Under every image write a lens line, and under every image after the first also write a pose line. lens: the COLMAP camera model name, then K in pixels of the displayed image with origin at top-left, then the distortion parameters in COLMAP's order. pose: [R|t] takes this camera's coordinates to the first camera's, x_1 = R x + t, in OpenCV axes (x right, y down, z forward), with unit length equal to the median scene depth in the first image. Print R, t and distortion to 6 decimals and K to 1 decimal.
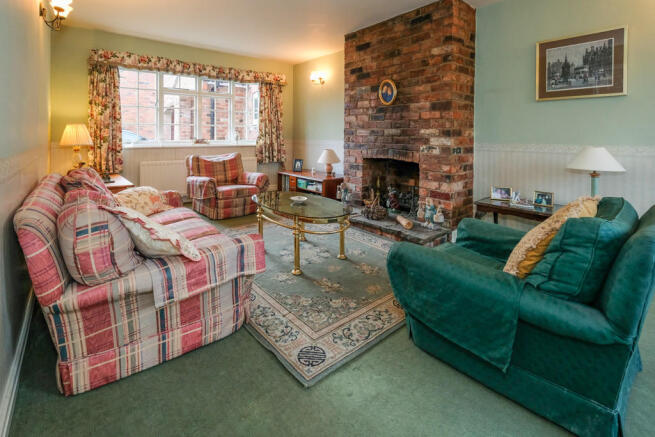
lens RADIAL K [[305.9, 0, 327.5], [0, 305.9, 218.5], [0, 0, 1]] dist [-0.000690, -0.000090]
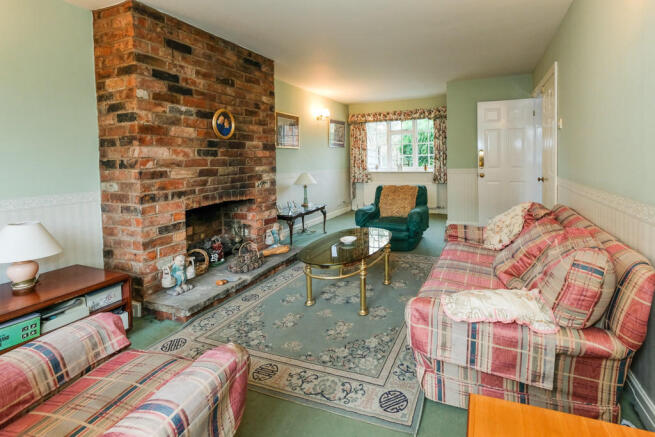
lens RADIAL K [[293.1, 0, 327.5], [0, 293.1, 218.5], [0, 0, 1]] dist [0.000332, 0.000015]
pose [[-0.380742, -0.197113, 0.903428, -0.712226], [0.238125, 0.923162, 0.301774, -0.366505], [-0.893494, 0.330027, -0.304550, 1.128513]]
